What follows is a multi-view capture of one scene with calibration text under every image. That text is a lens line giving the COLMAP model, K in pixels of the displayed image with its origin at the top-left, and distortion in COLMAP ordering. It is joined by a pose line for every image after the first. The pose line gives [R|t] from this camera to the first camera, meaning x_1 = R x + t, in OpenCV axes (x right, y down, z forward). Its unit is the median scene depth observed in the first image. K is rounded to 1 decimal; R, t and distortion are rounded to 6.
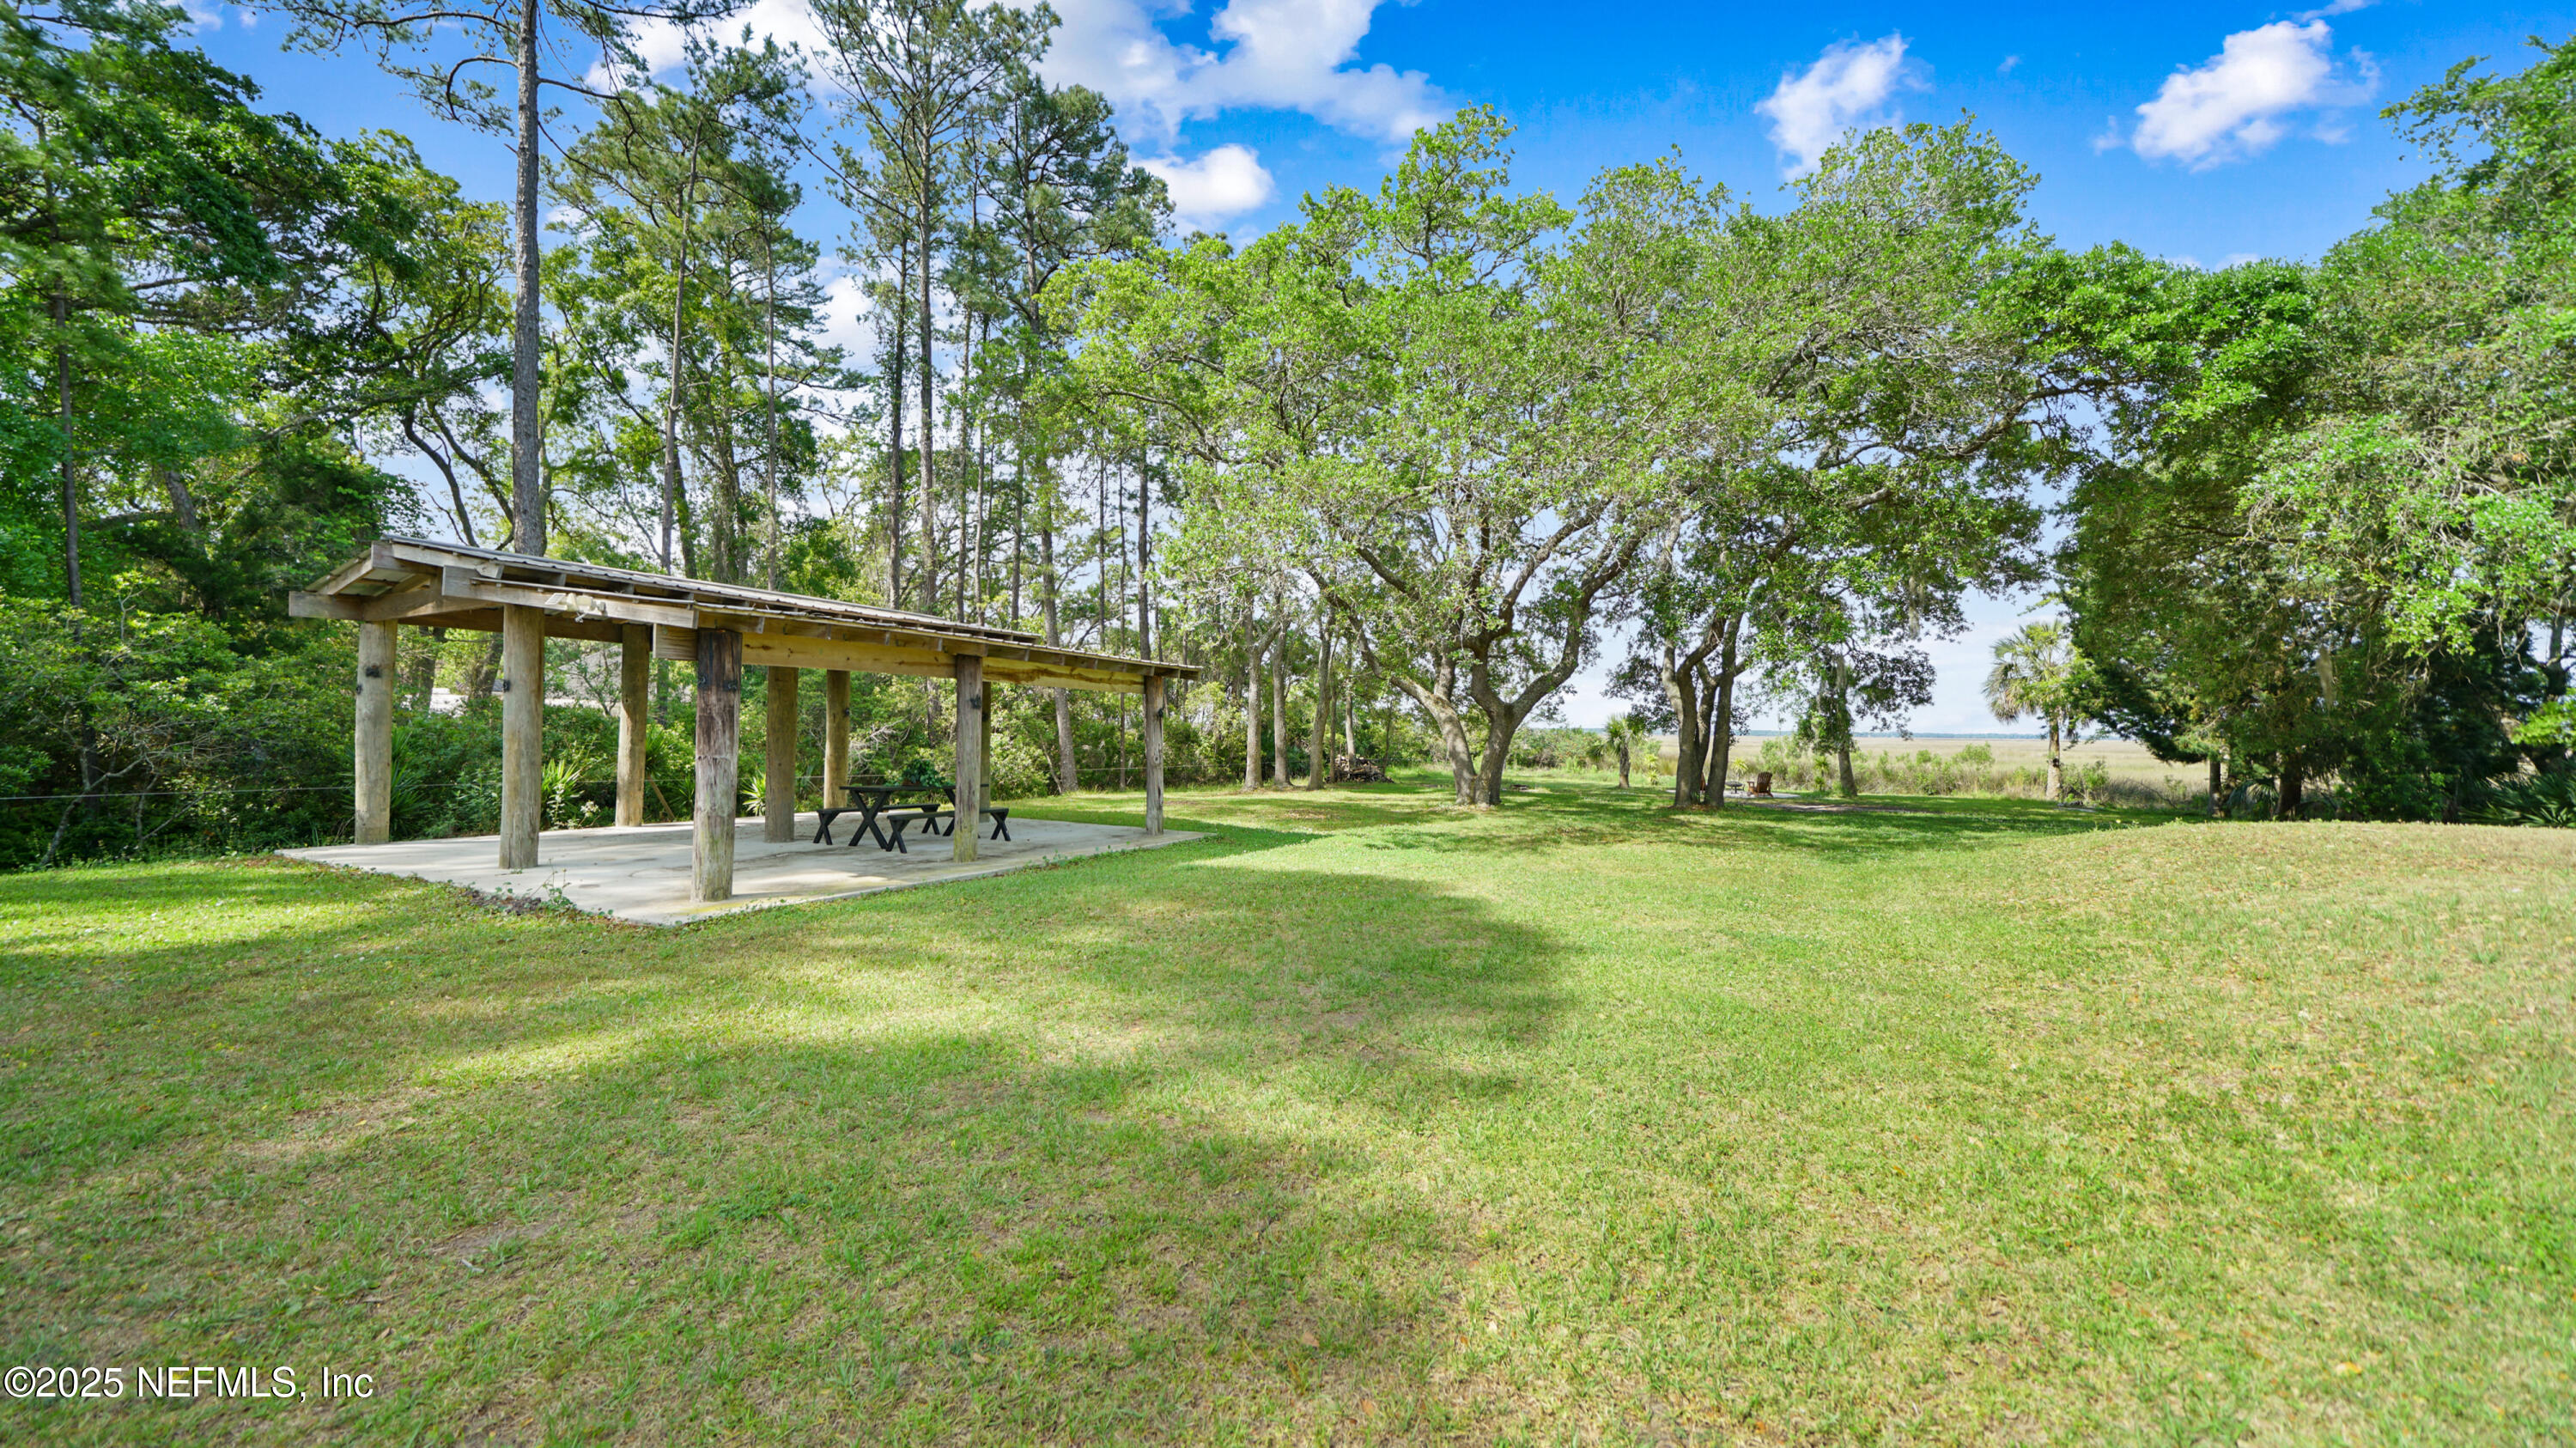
lens RADIAL K [[899.5, 0, 1287.6], [0, 899.5, 708.9], [0, 0, 1]] dist [-0.002324, -0.000137]
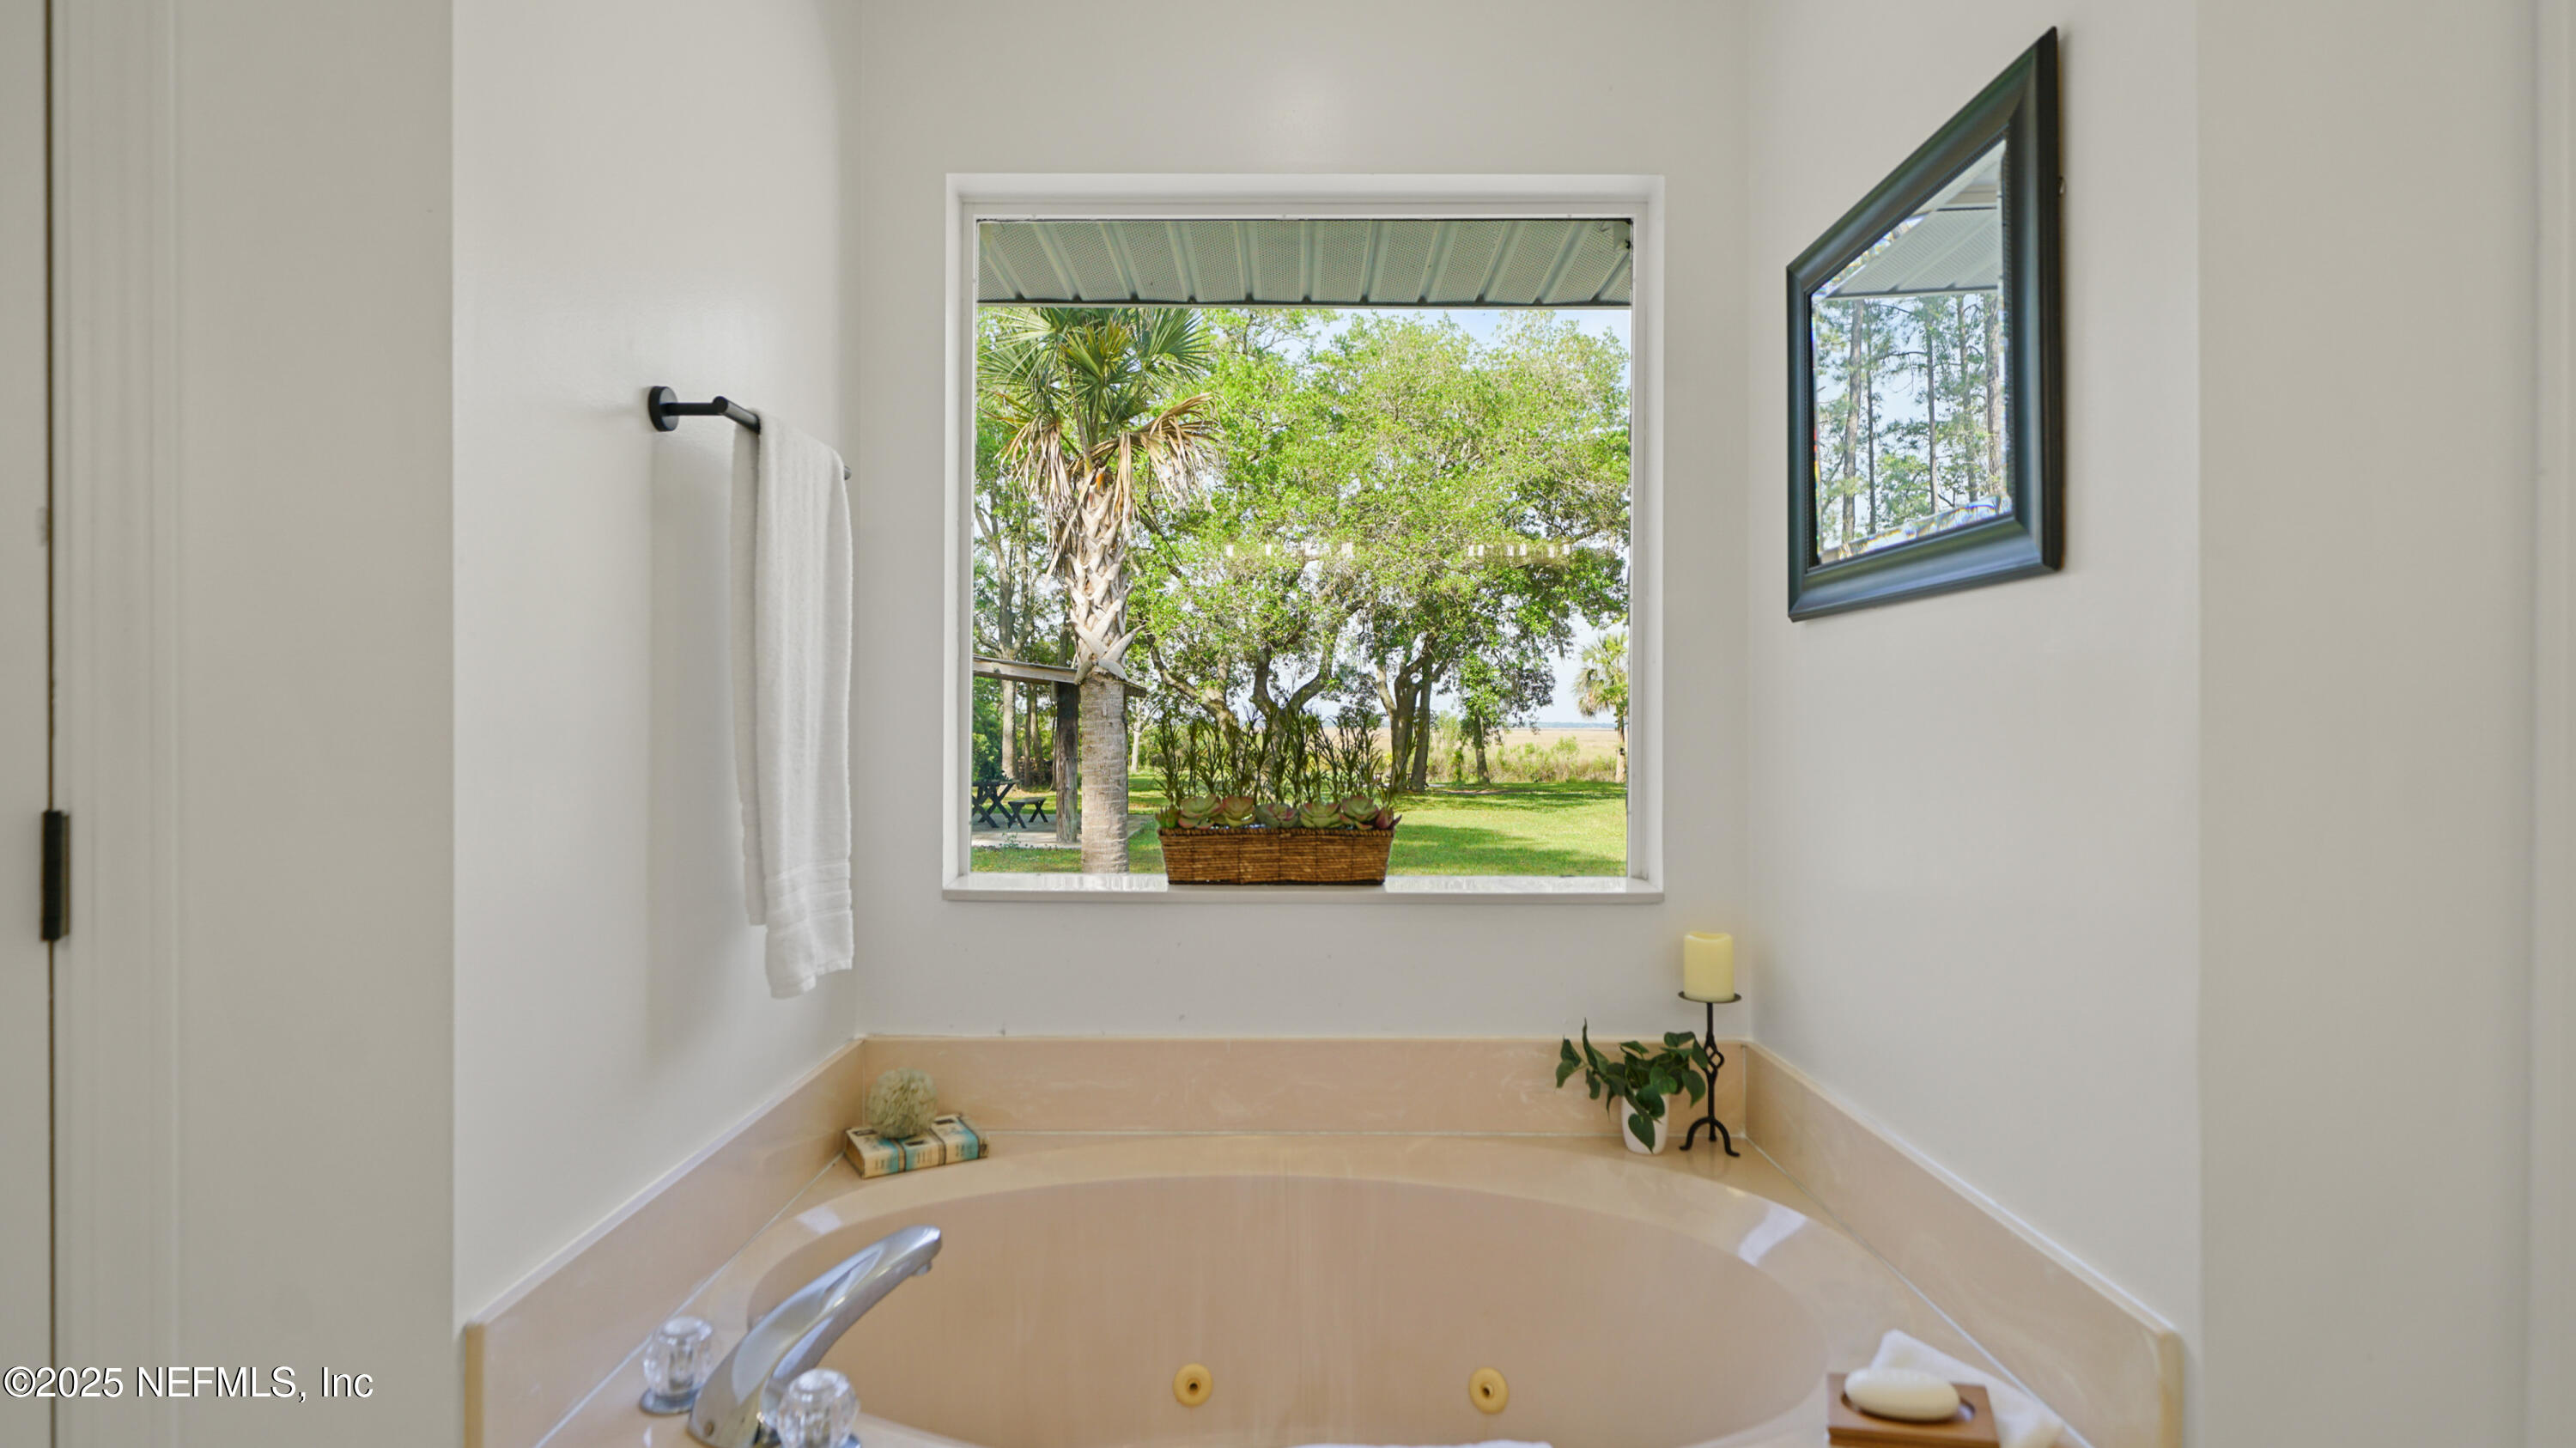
lens RADIAL K [[1258.6, 0, 1288.0], [0, 1258.6, 724.0], [0, 0, 1]] dist [0.004181, 0.000281]
pose [[0.892569, -0.007272, 0.450852, -0.397729], [-0.002294, 0.999784, 0.020667, -0.014489], [-0.450905, -0.019481, 0.892359, -0.397376]]
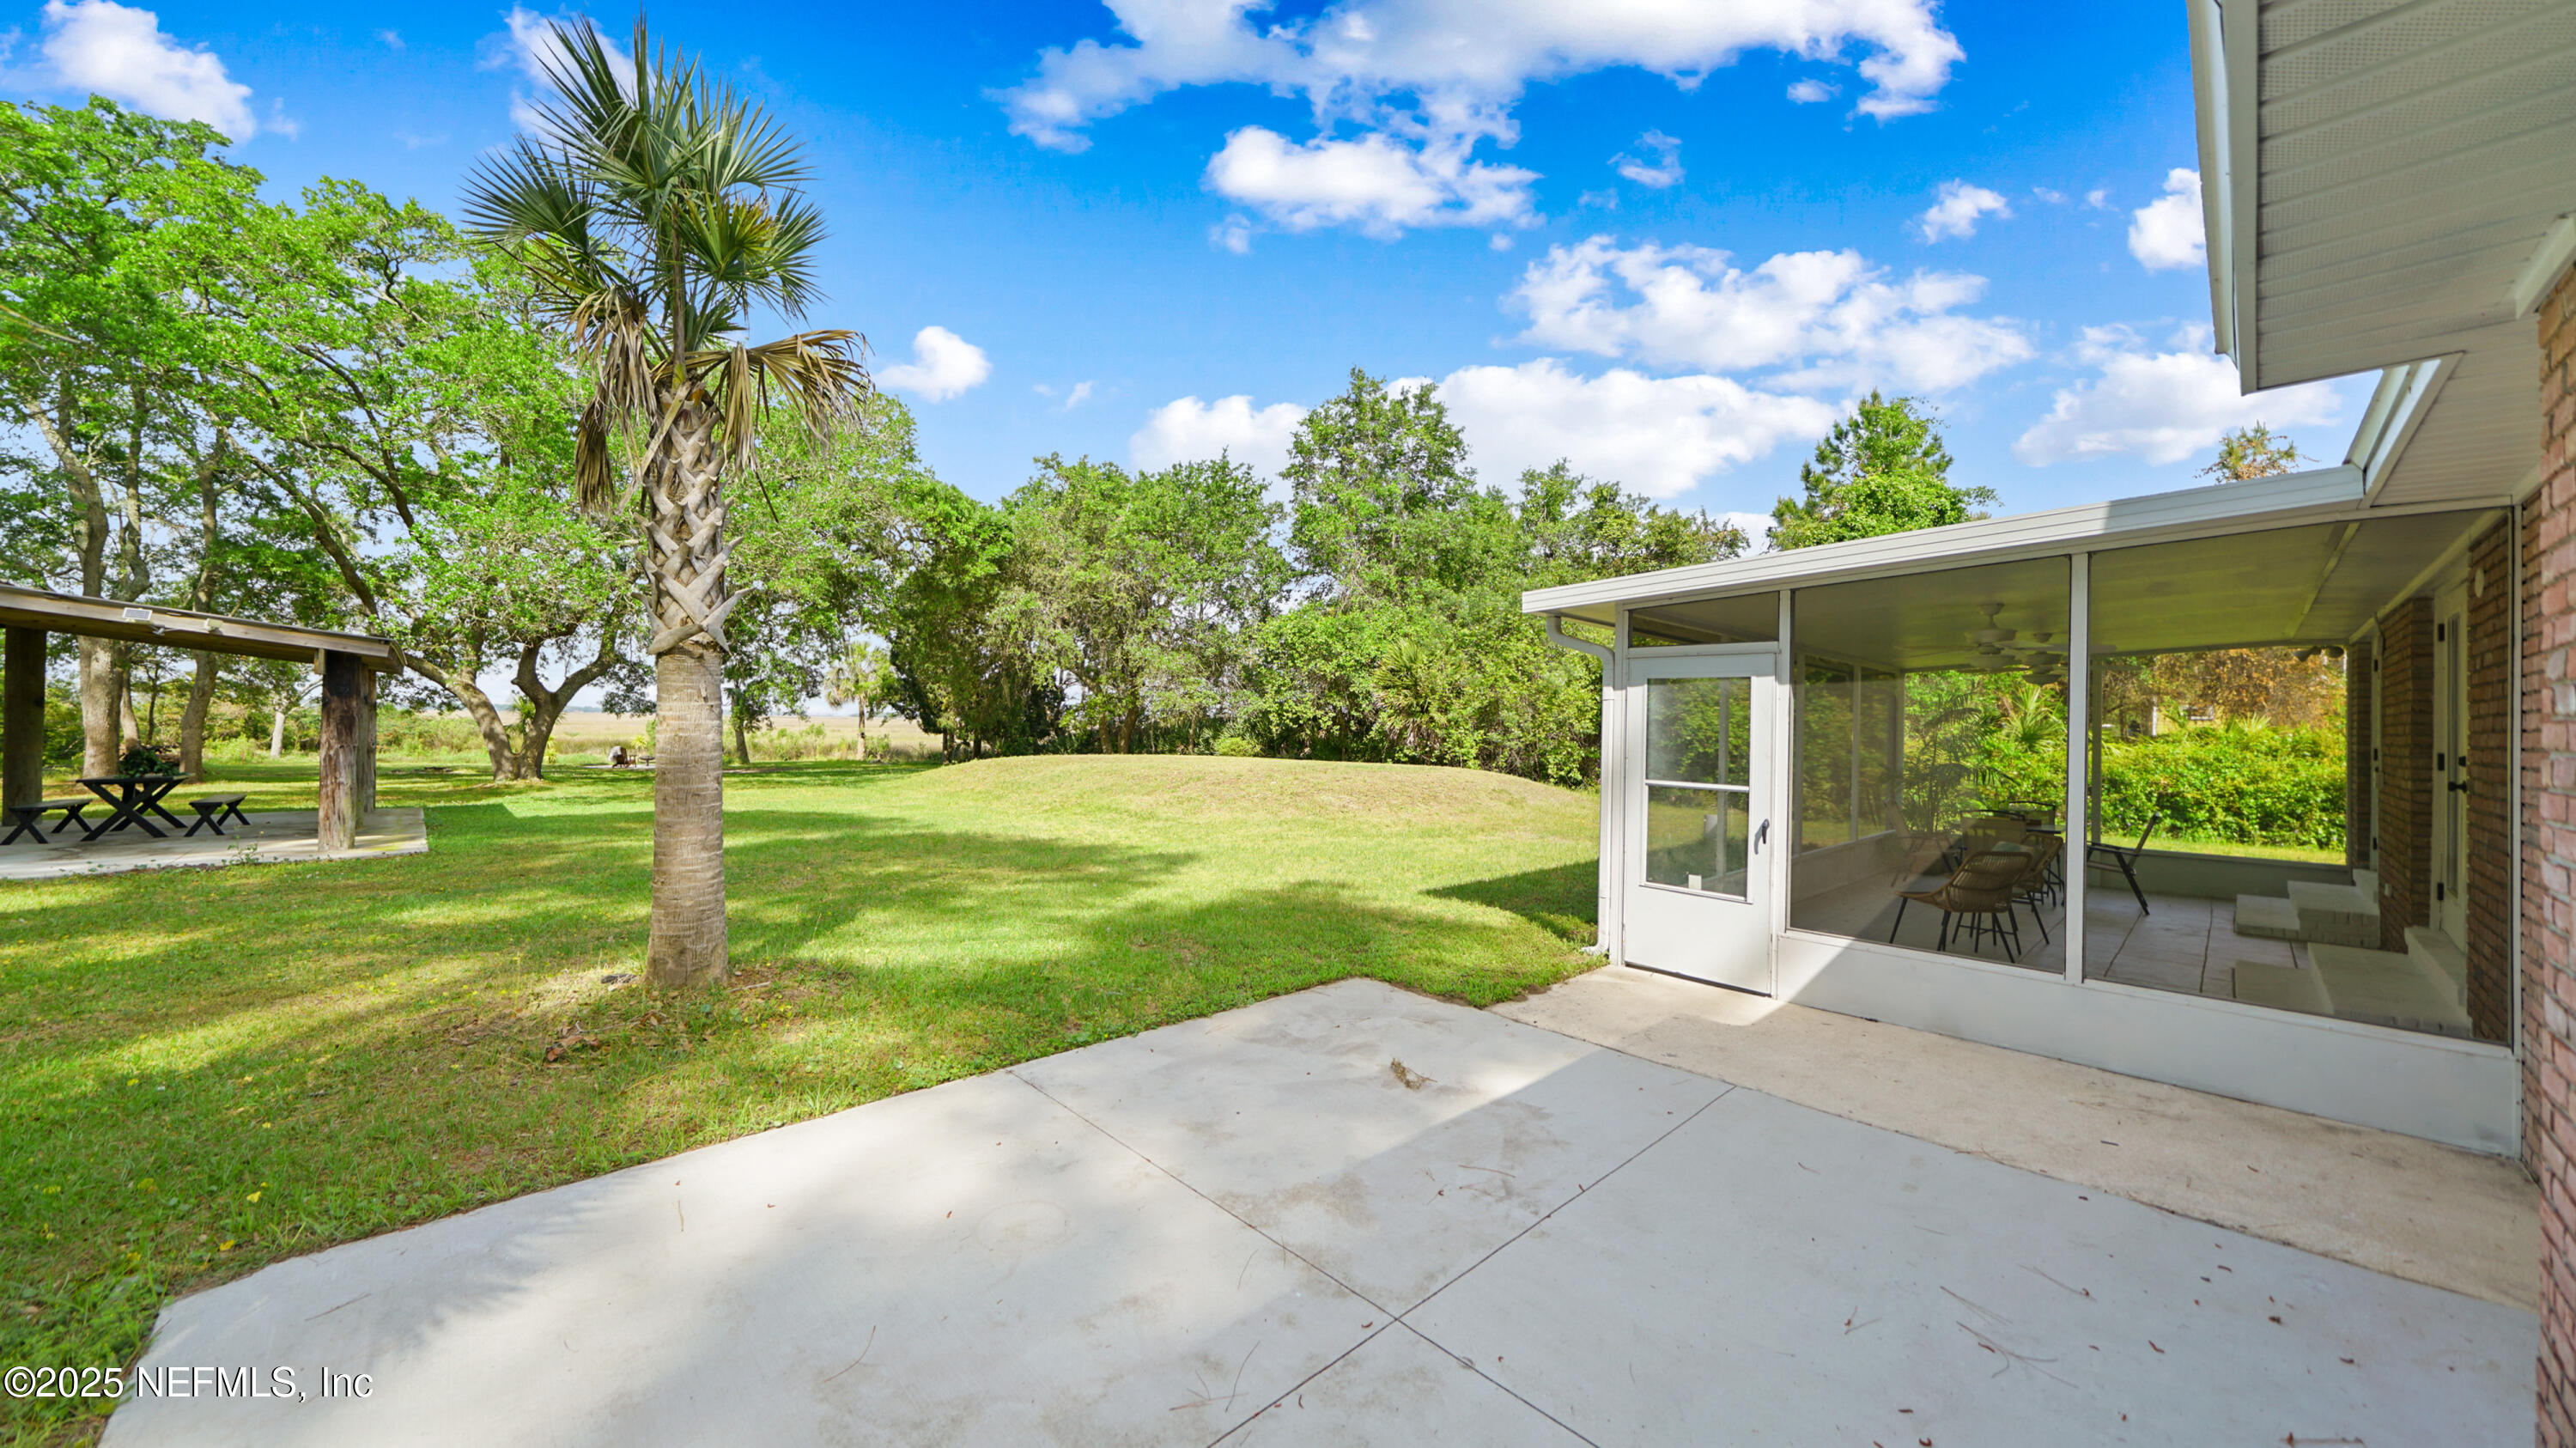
lens RADIAL K [[899.5, 0, 1287.6], [0, 899.5, 708.9], [0, 0, 1]] dist [-0.002324, -0.000137]
pose [[0.345478, 0.009703, 0.938377, -0.423162], [-0.030898, 0.999522, 0.001040, -0.011348], [-0.937918, -0.029353, 0.345613, -0.260744]]
